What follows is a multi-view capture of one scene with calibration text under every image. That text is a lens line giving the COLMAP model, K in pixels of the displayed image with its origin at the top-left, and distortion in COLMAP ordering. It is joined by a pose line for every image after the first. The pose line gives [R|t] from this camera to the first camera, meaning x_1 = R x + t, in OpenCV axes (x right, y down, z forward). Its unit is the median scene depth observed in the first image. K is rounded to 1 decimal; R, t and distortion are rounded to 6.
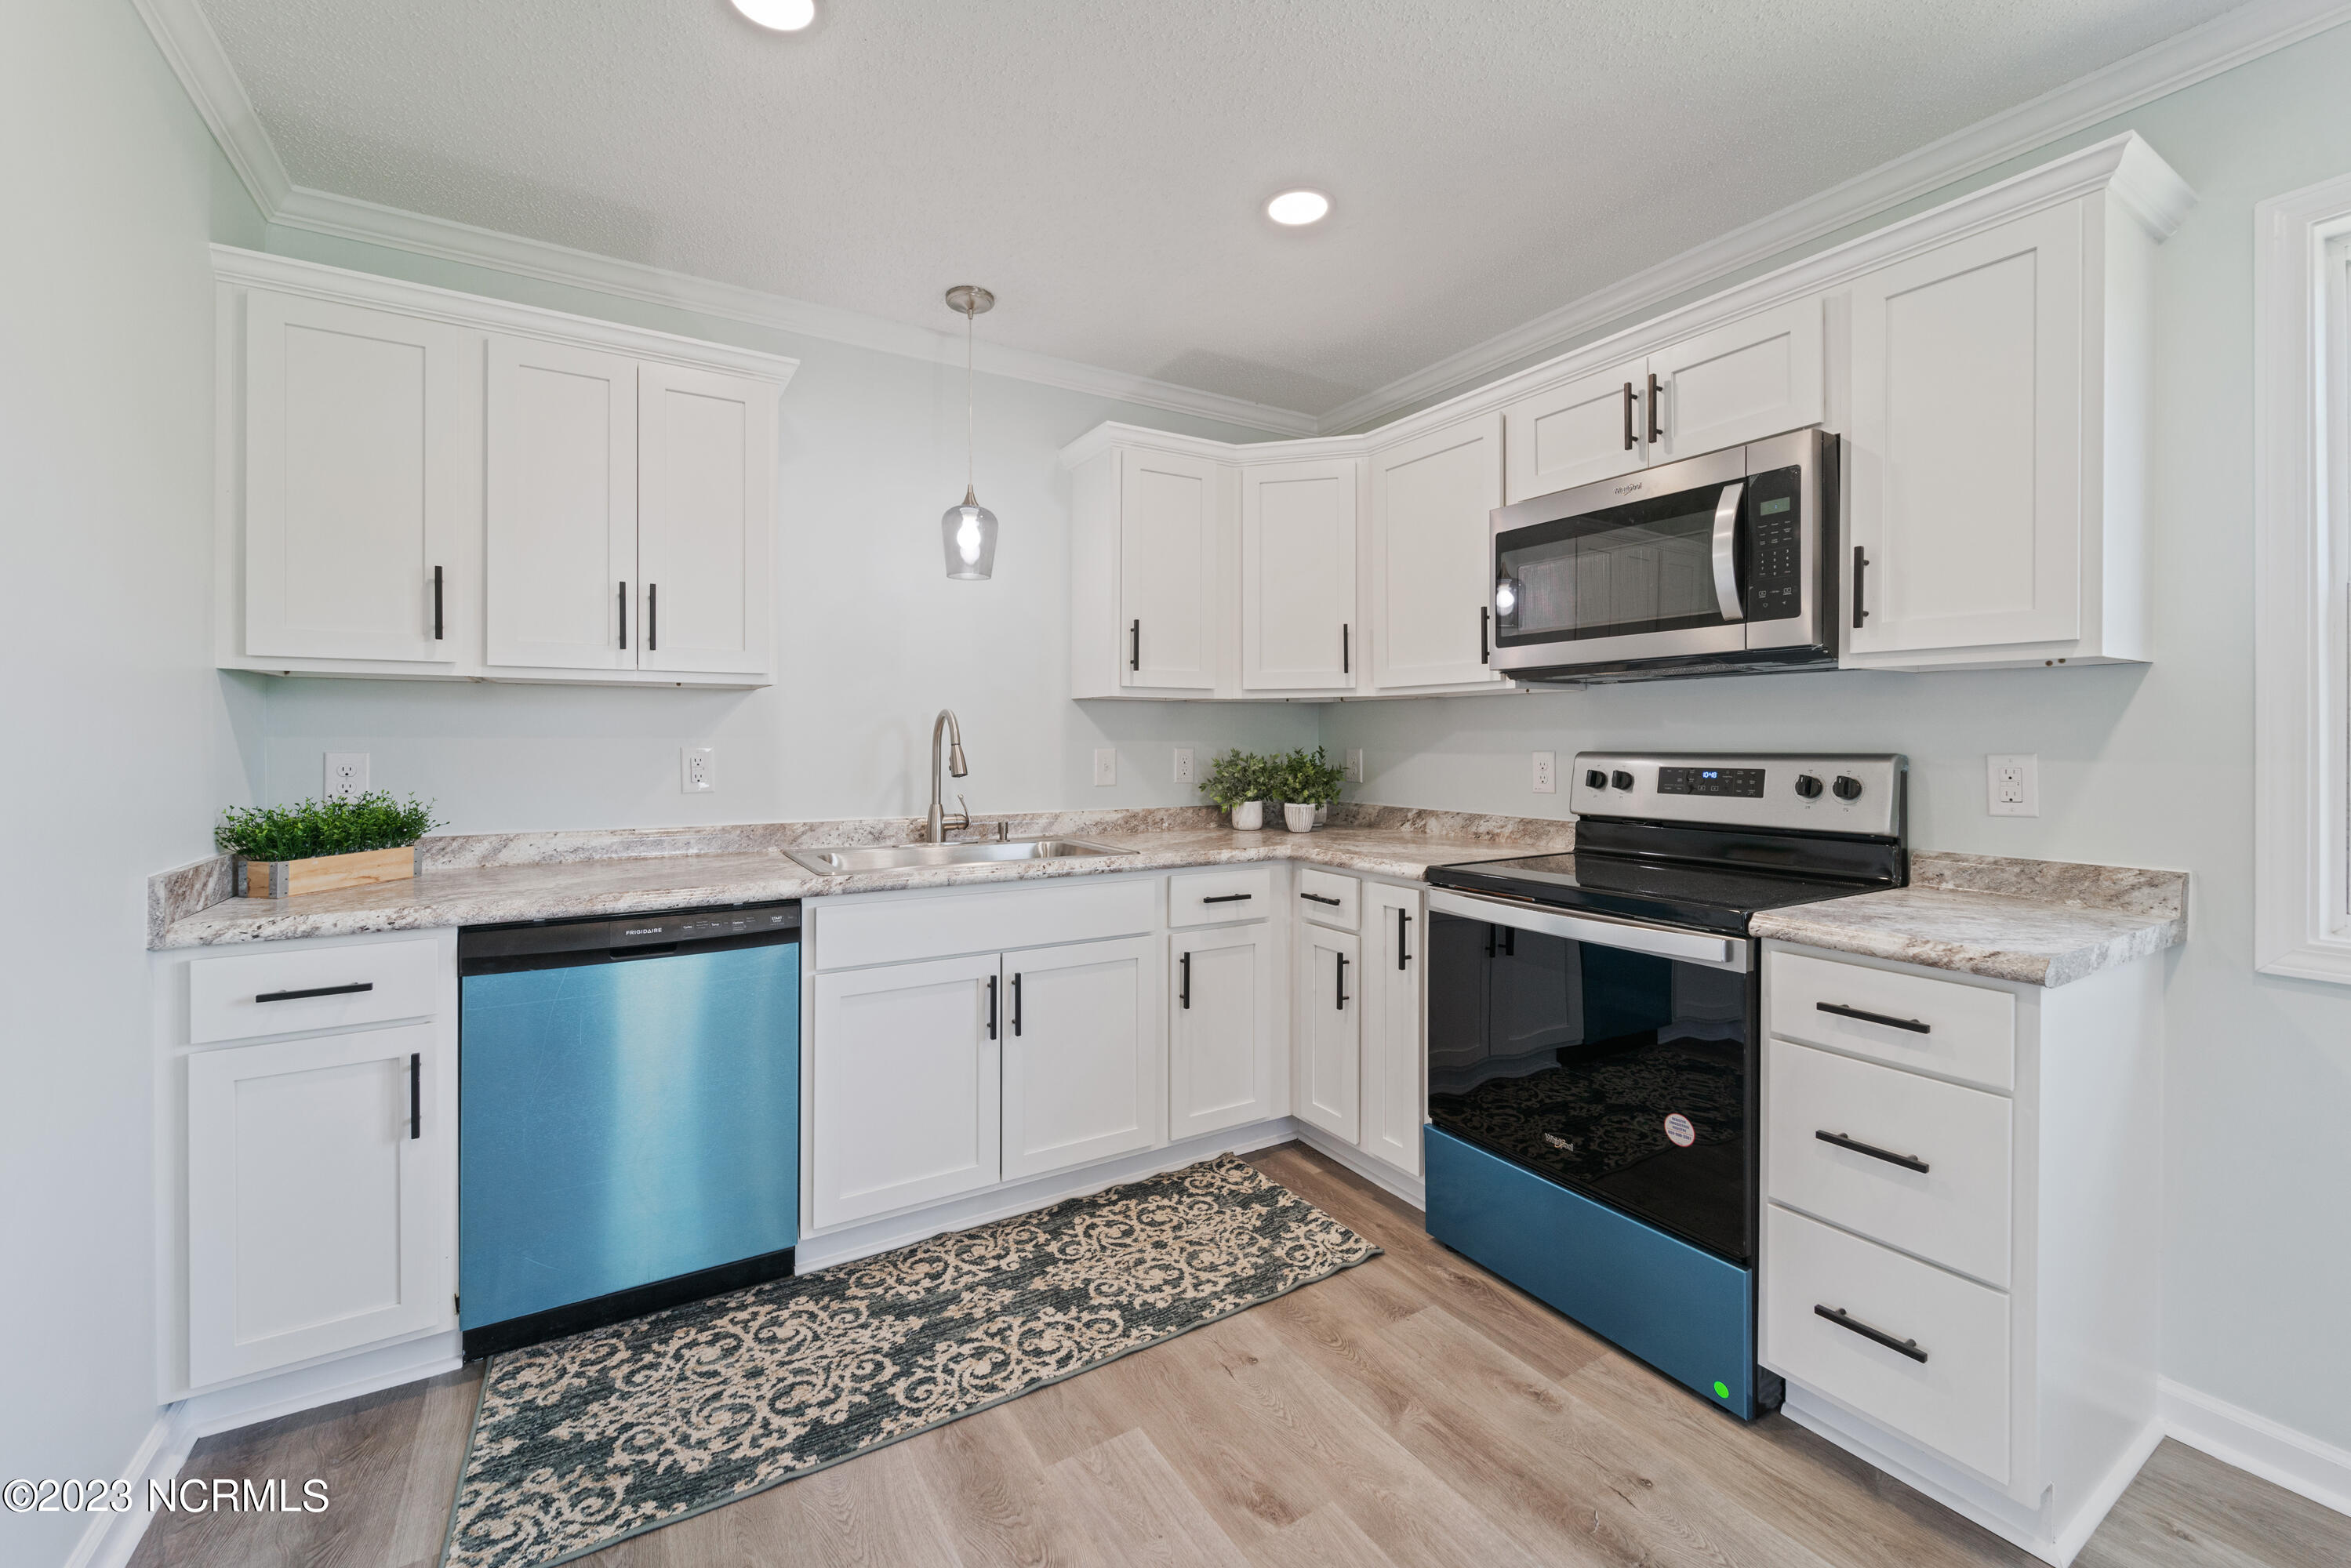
lens RADIAL K [[951.9, 0, 1171.8], [0, 951.9, 742.9], [0, 0, 1]] dist [-0.001114, -0.000017]
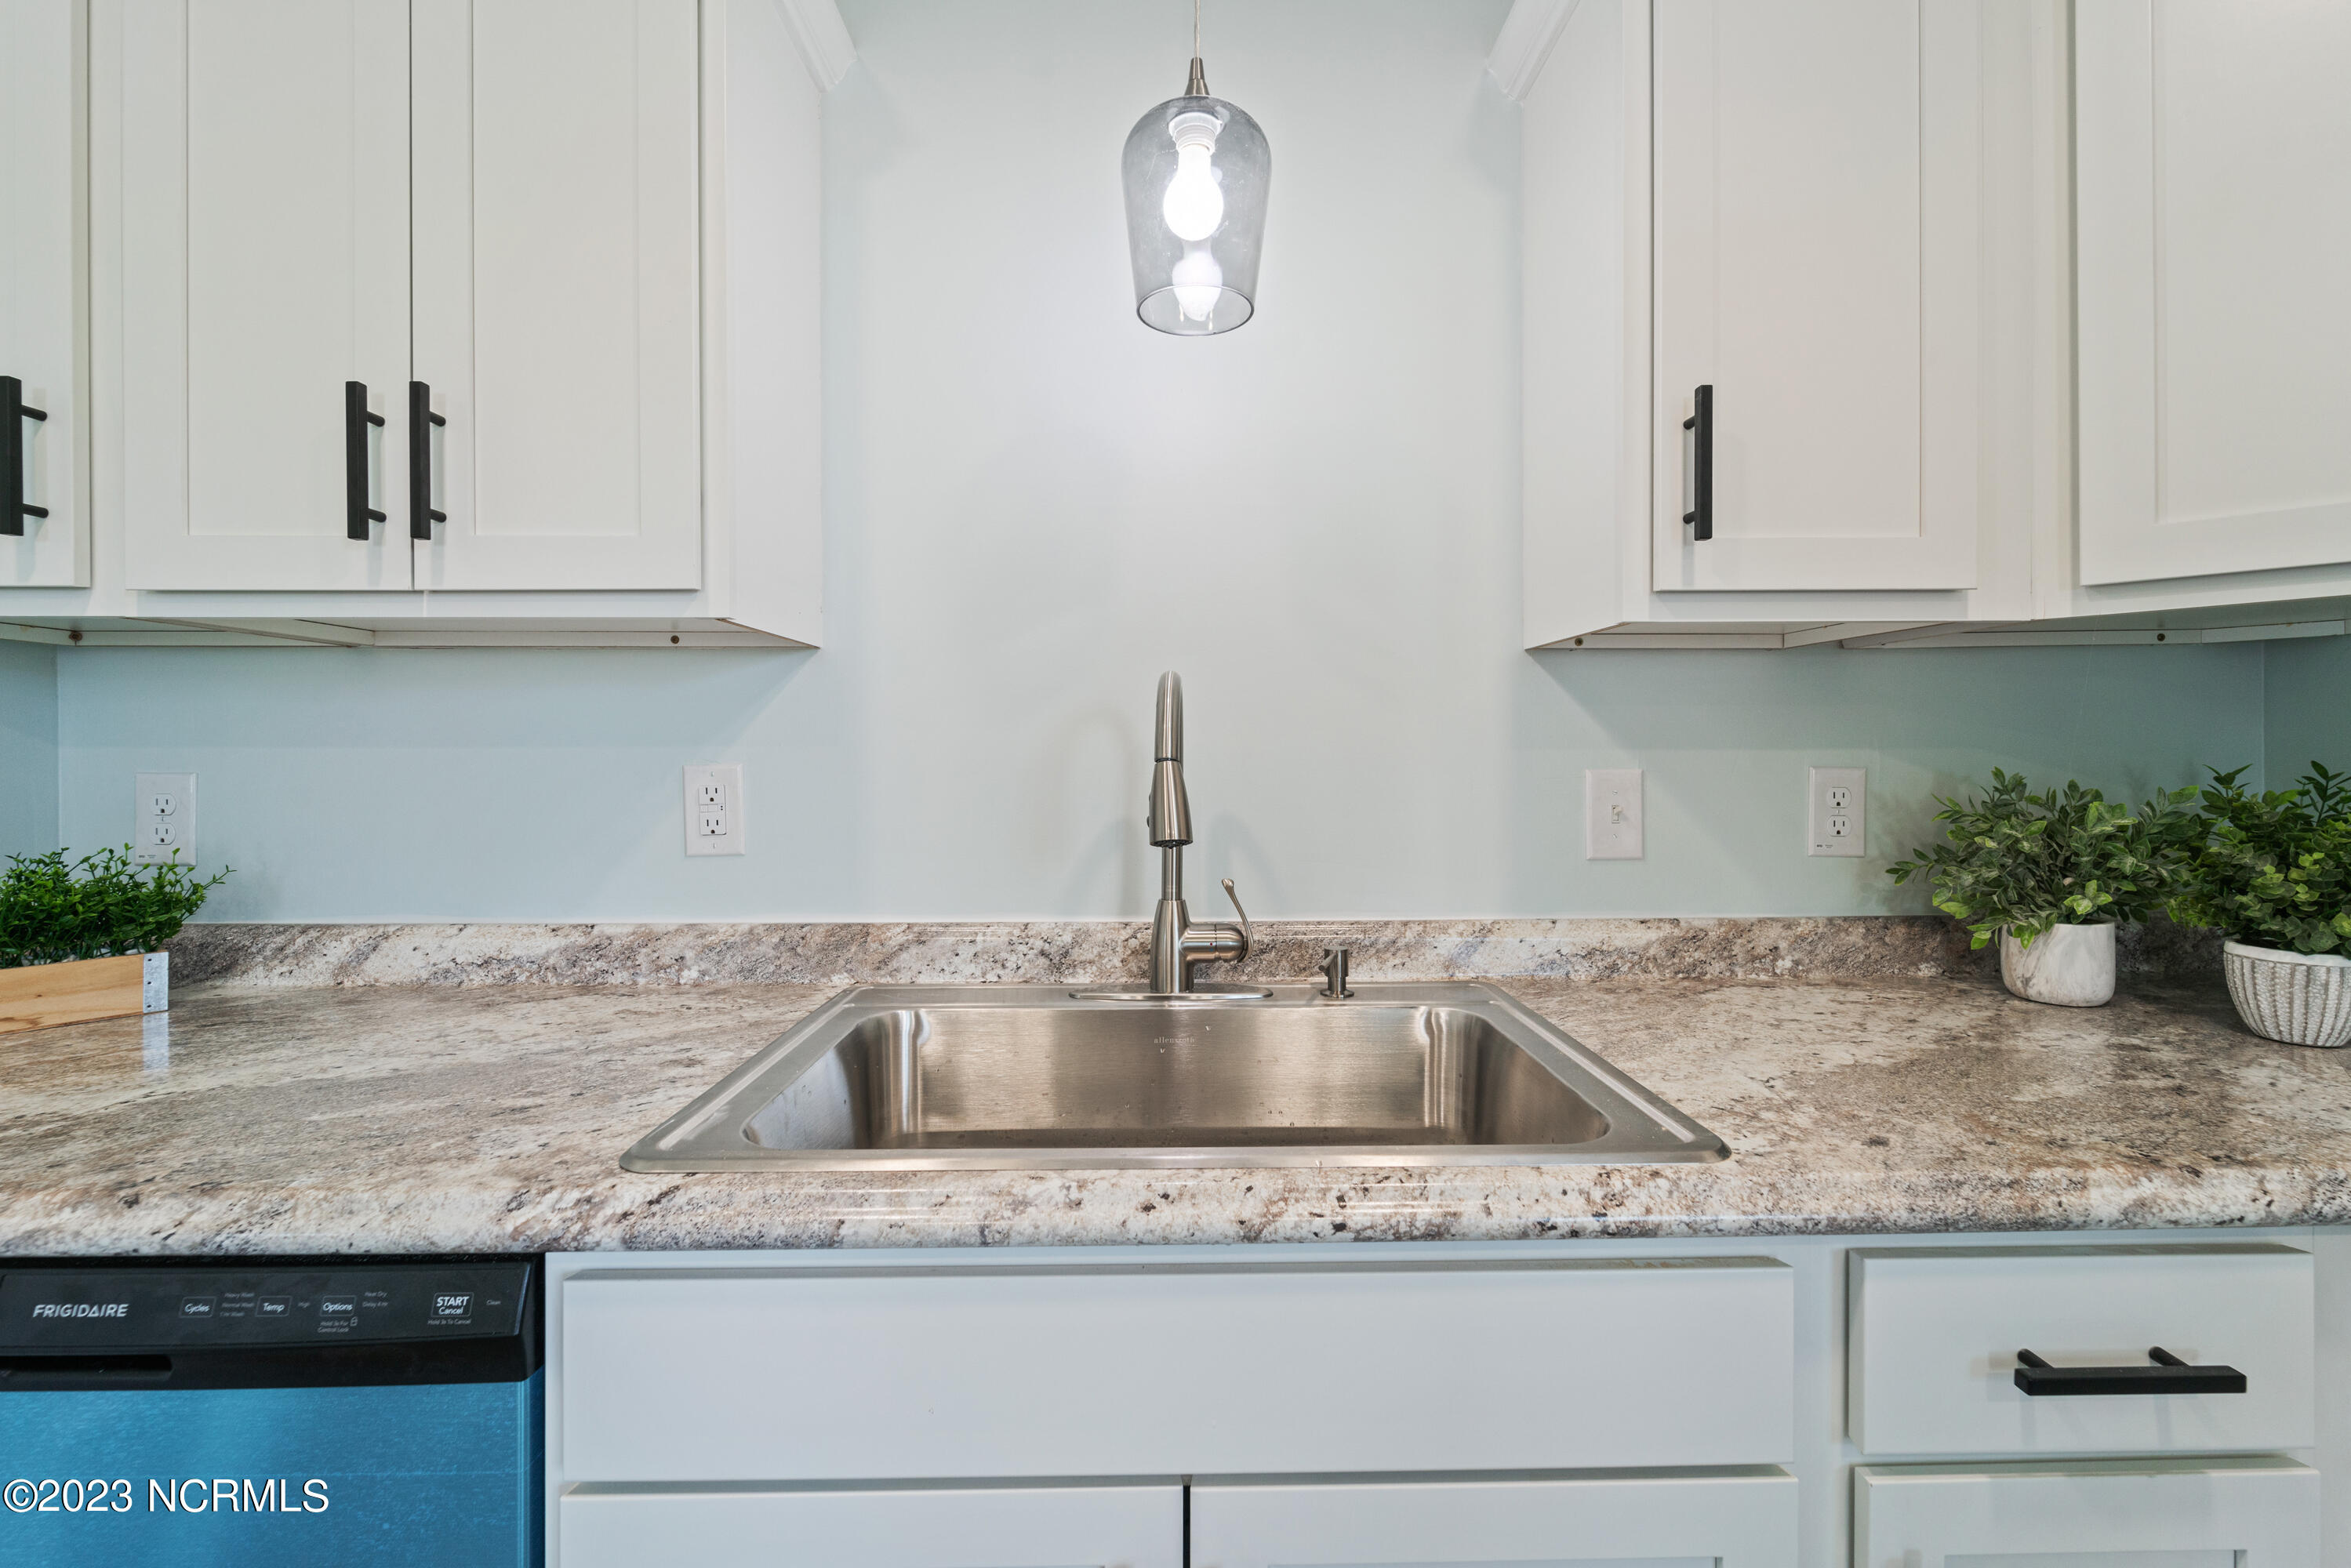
lens RADIAL K [[966.4, 0, 1176.9], [0, 966.4, 753.7], [0, 0, 1]] dist [-0.002484, -0.000166]
pose [[0.866741, -0.002894, -0.498749, -0.034737], [0.001921, 0.999995, -0.002464, 0.000428], [0.498754, 0.001177, 0.866743, 0.740519]]
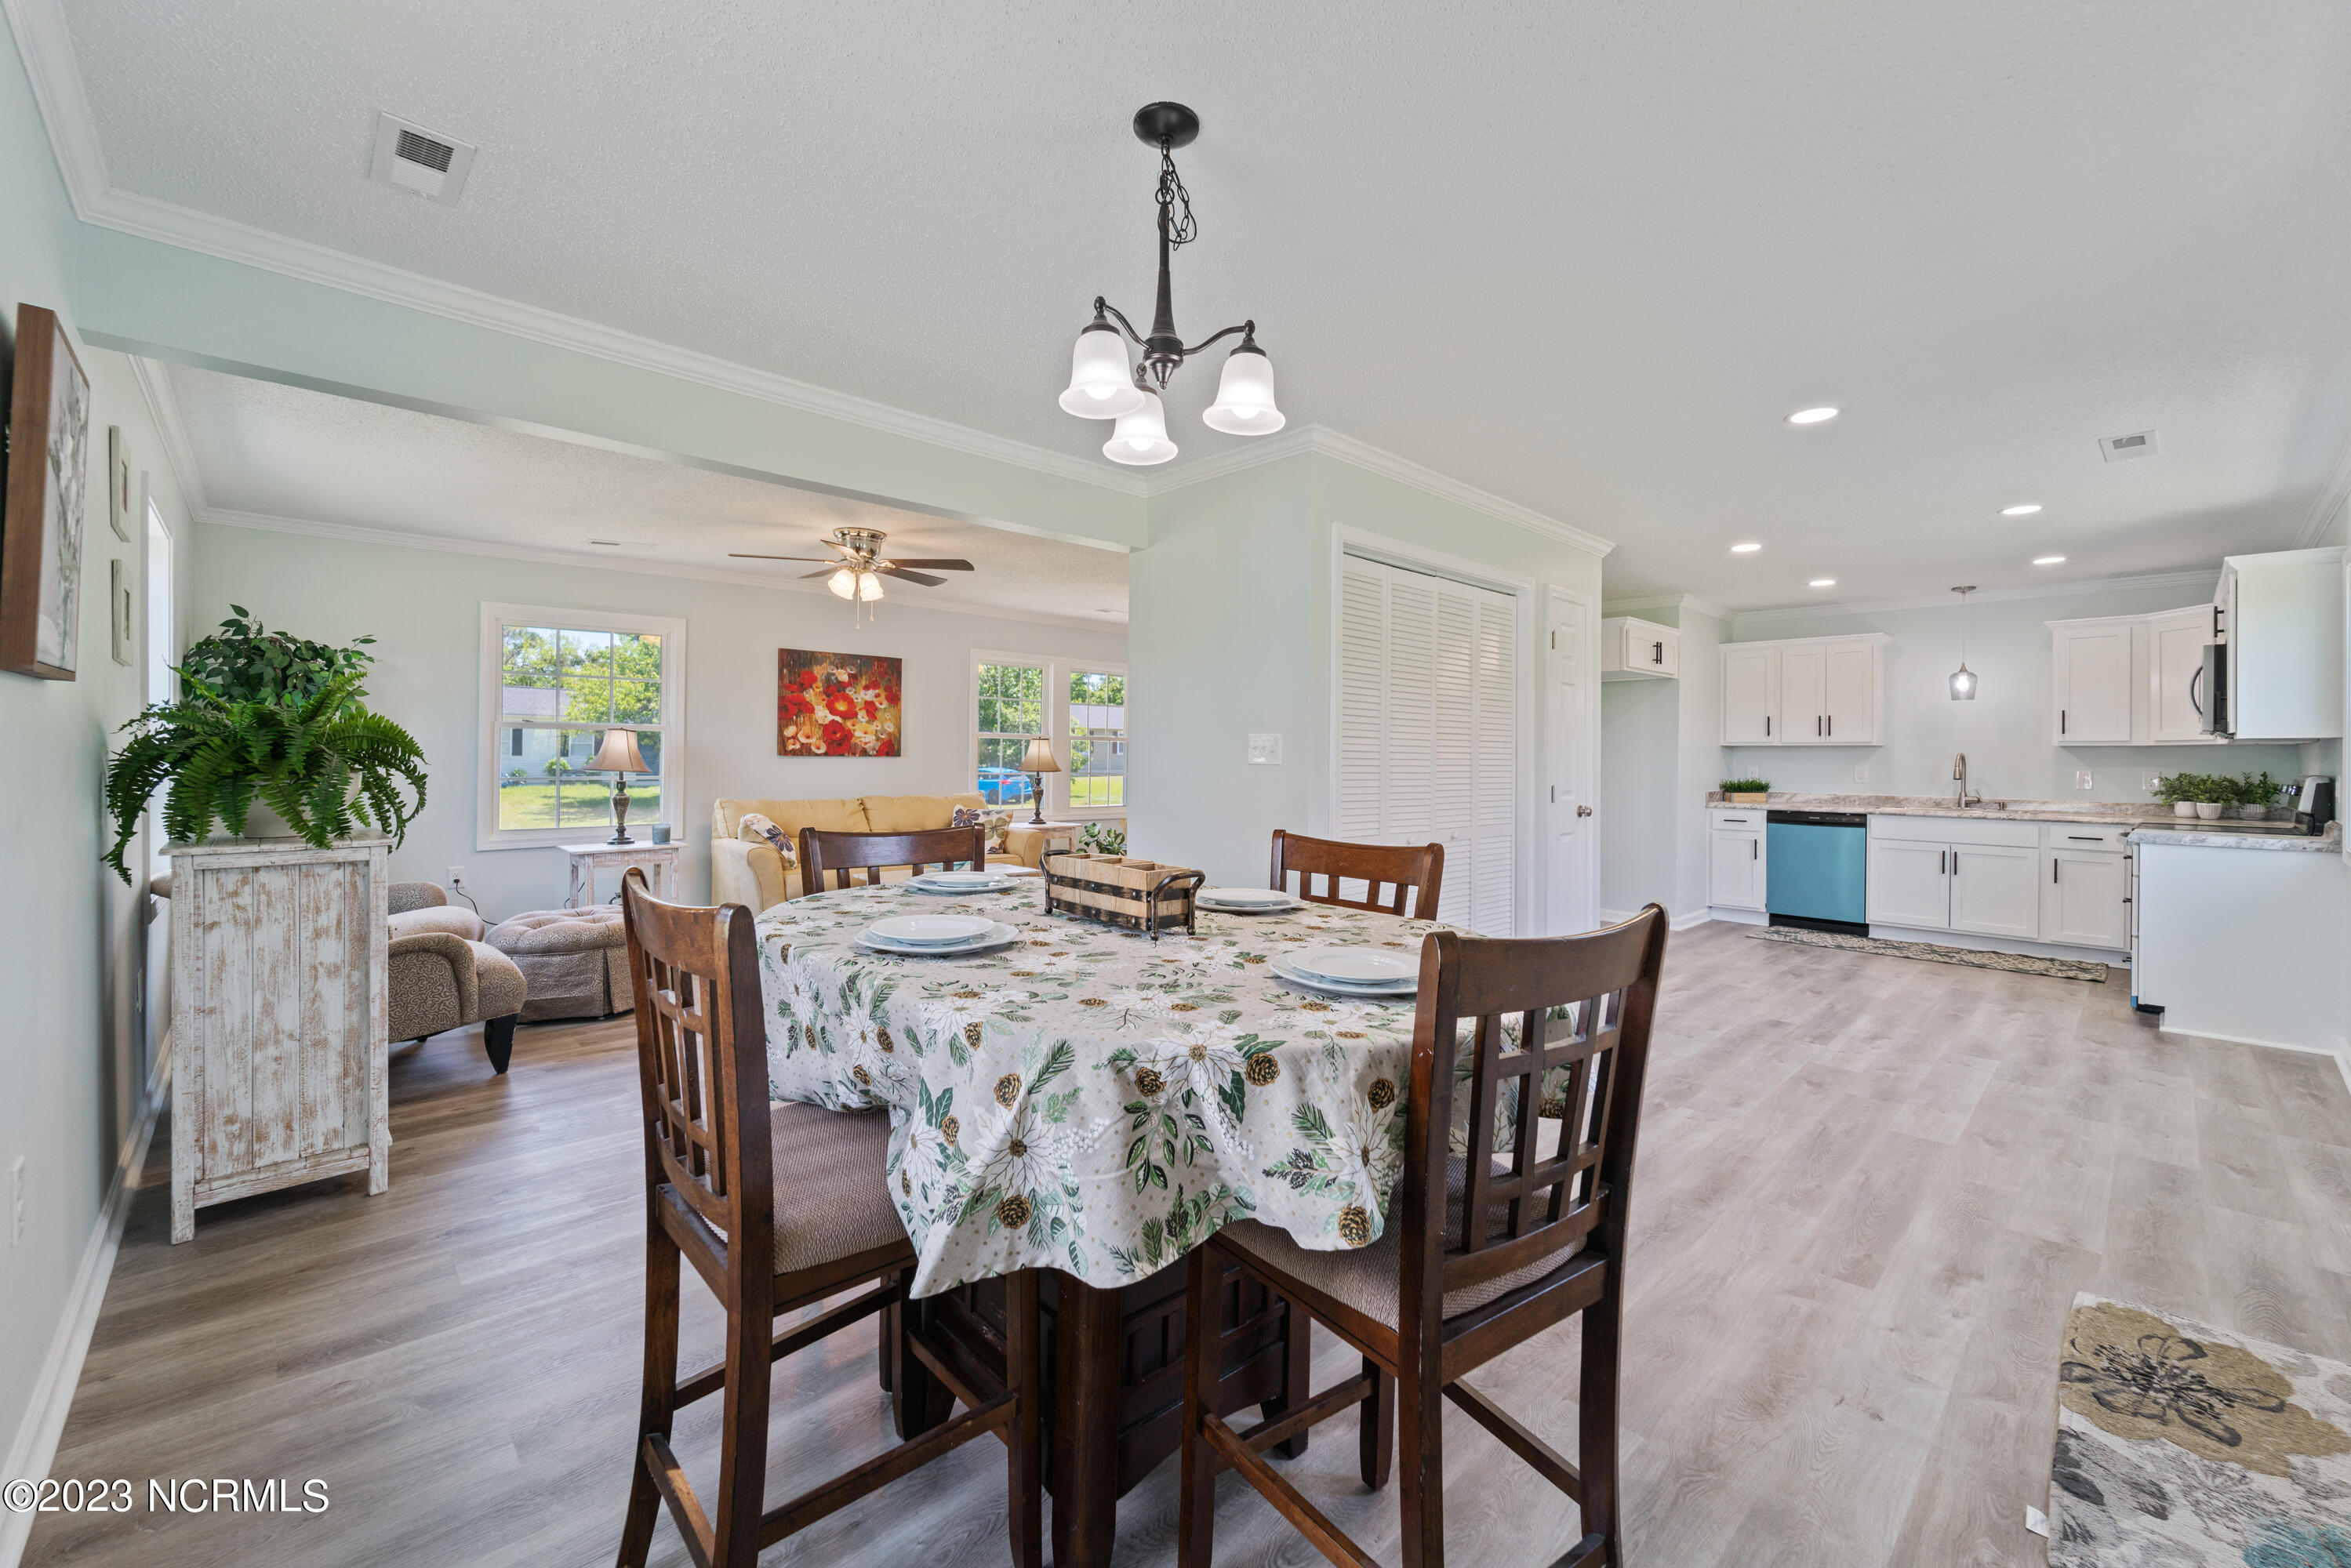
lens RADIAL K [[952.1, 0, 1171.1], [0, 952.1, 748.4], [0, 0, 1]] dist [-0.002483, -0.000745]
pose [[0.212141, -0.005586, -0.977223, 1.968250], [-0.012458, 0.999887, -0.008421, -0.000482], [0.977160, 0.013961, 0.212047, -1.718445]]
